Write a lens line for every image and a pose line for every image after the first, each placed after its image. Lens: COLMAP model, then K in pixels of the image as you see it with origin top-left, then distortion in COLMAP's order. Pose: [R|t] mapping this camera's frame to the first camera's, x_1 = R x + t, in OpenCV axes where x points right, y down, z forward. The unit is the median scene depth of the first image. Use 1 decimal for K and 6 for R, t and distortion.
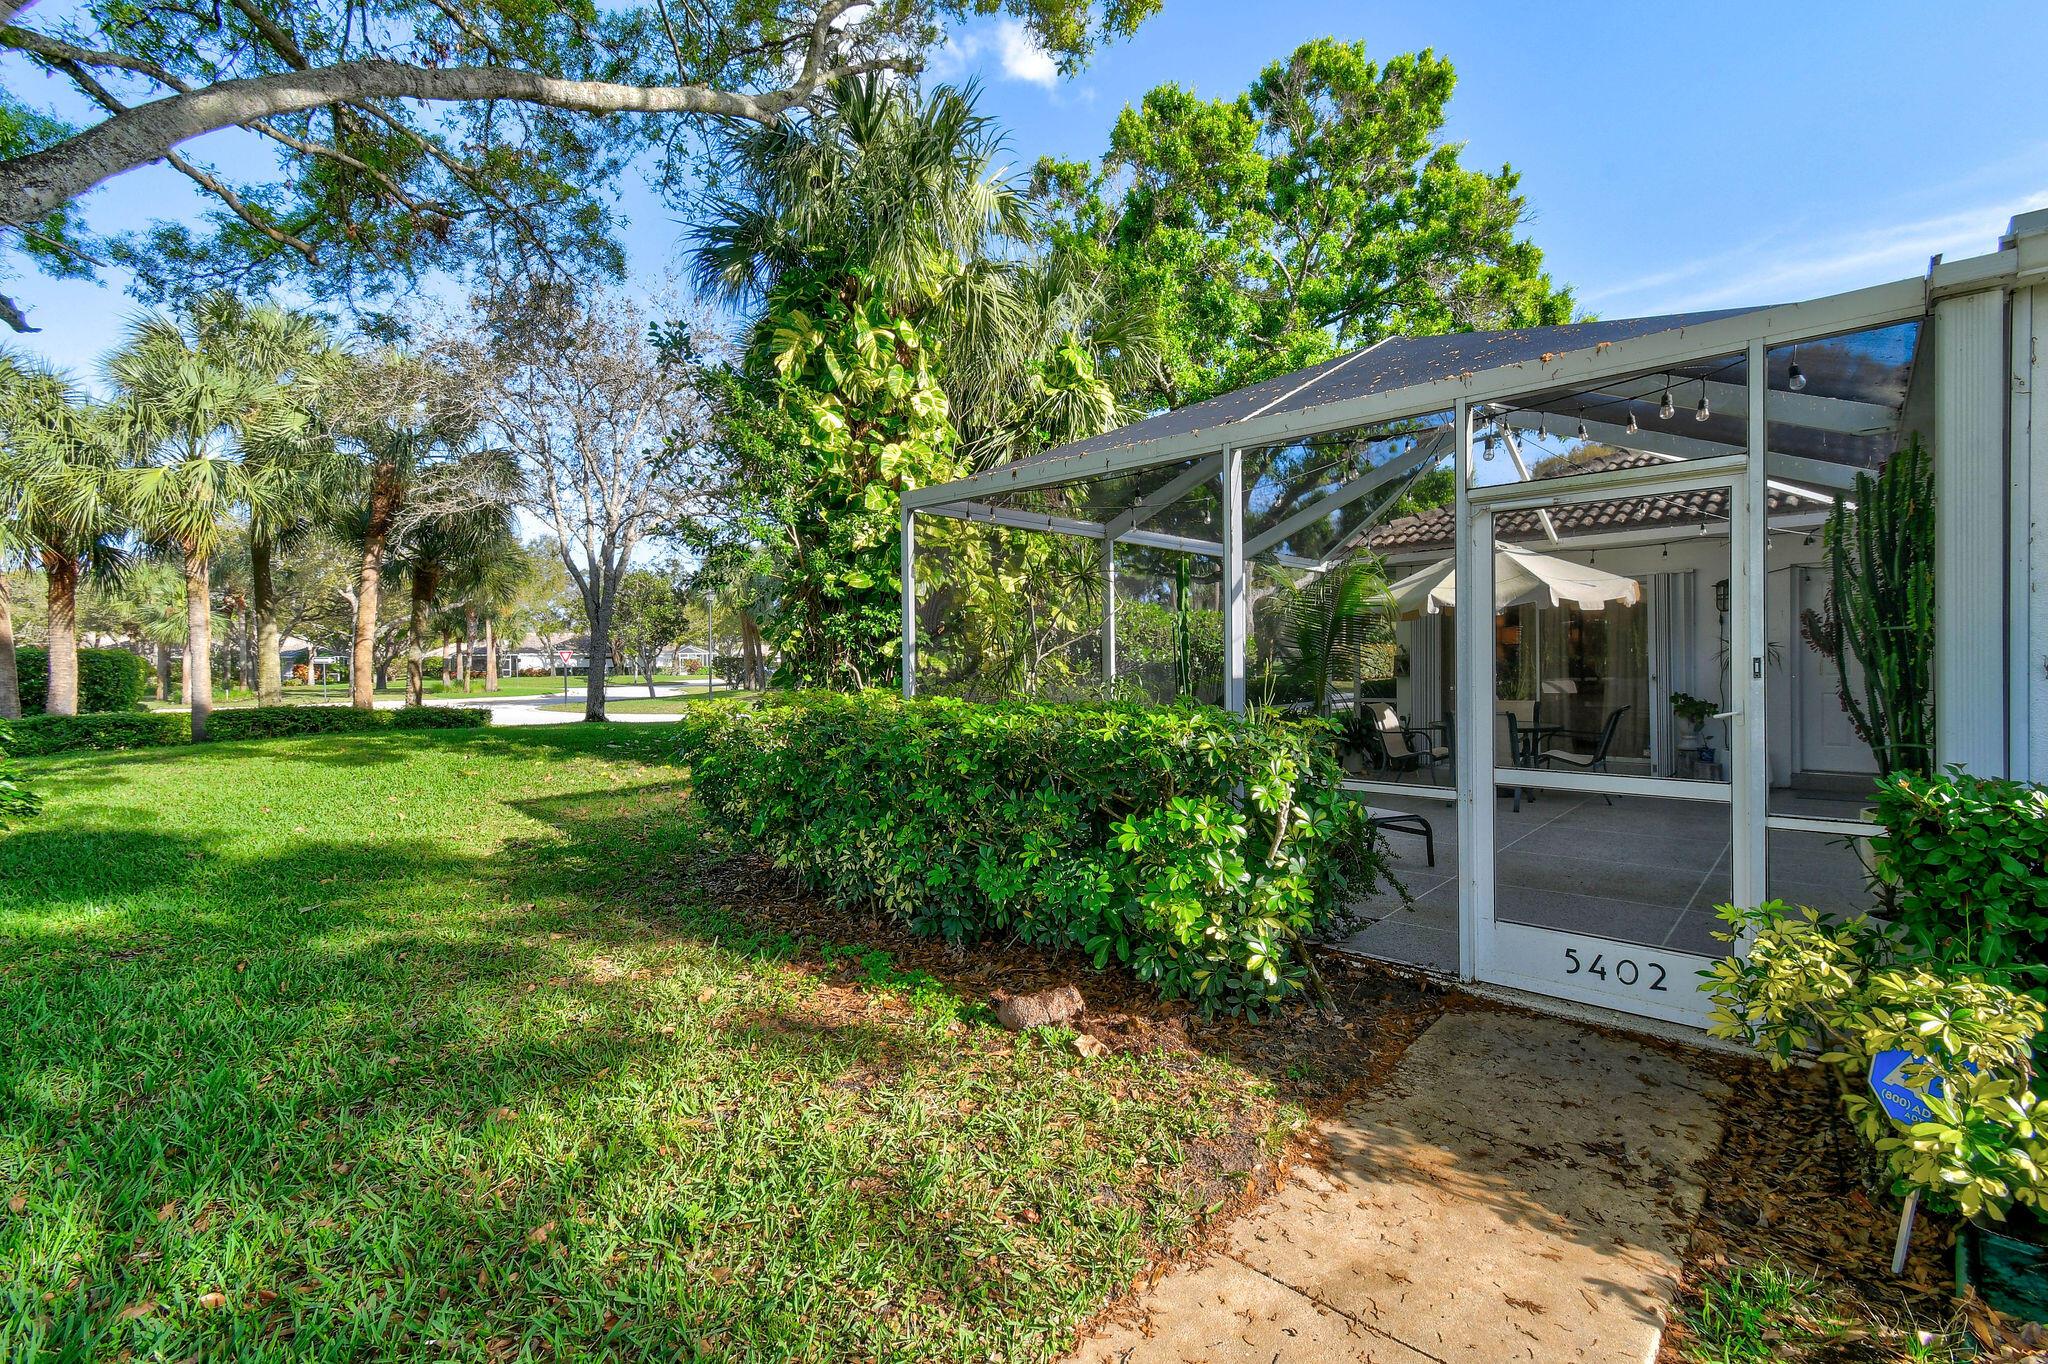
lens RADIAL K [[898.2, 0, 1021.0], [0, 898.2, 669.7], [0, 0, 1]] dist [0.003659, 0.000013]
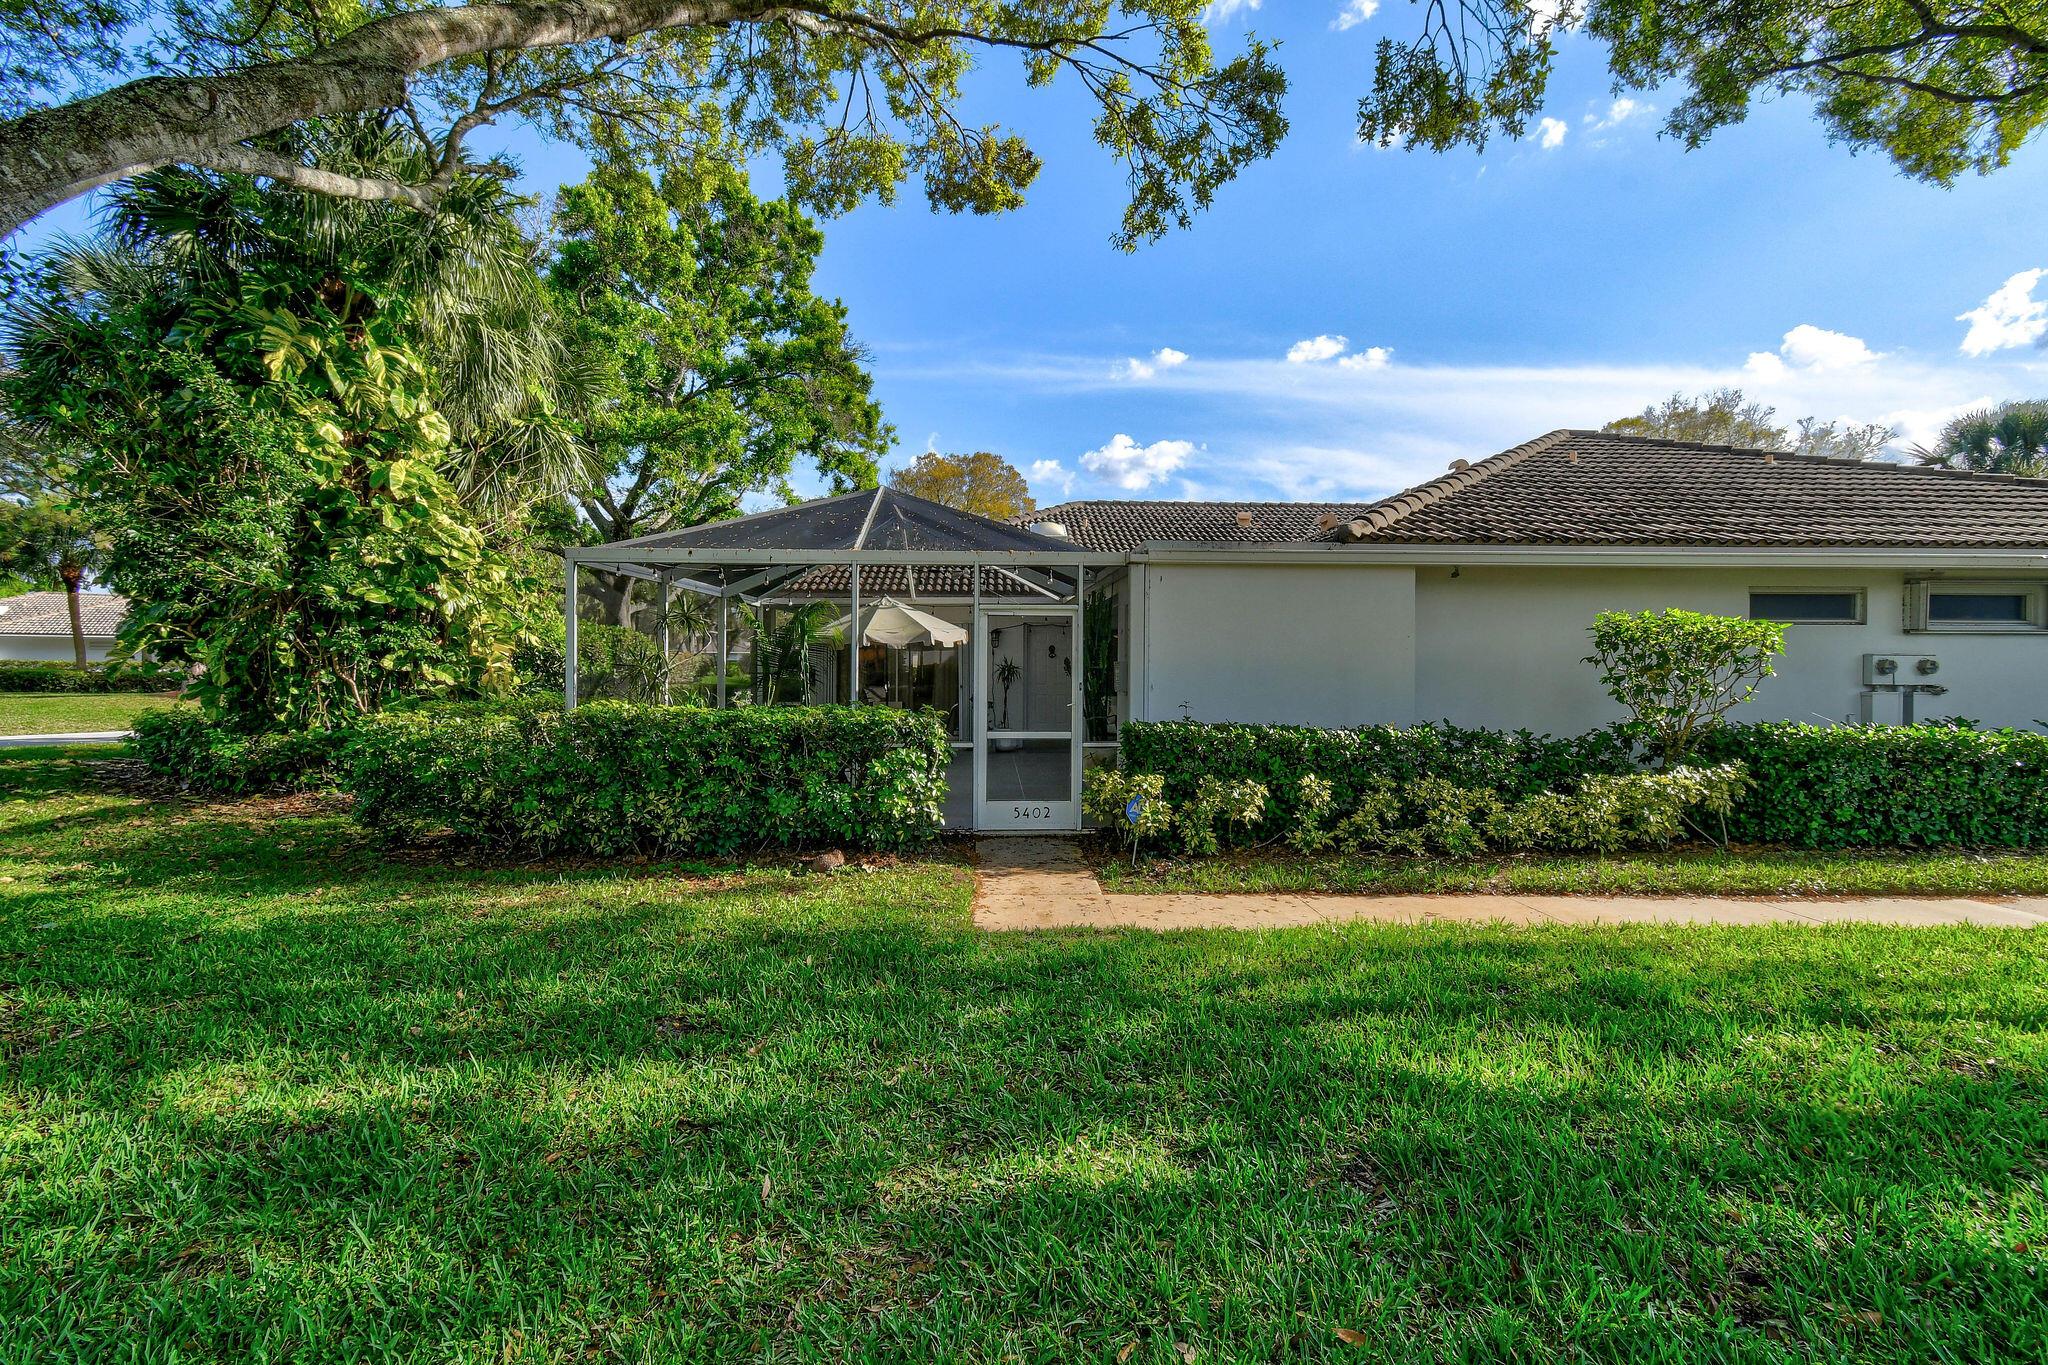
lens RADIAL K [[898.2, 0, 1021.0], [0, 898.2, 670.2], [0, 0, 1]] dist [0.003659, 0.000013]
pose [[0.710271, 0.007448, 0.703889, -0.365531], [-0.004030, 0.999971, -0.006515, -0.010289], [-0.703917, 0.001790, 0.710280, -0.236298]]
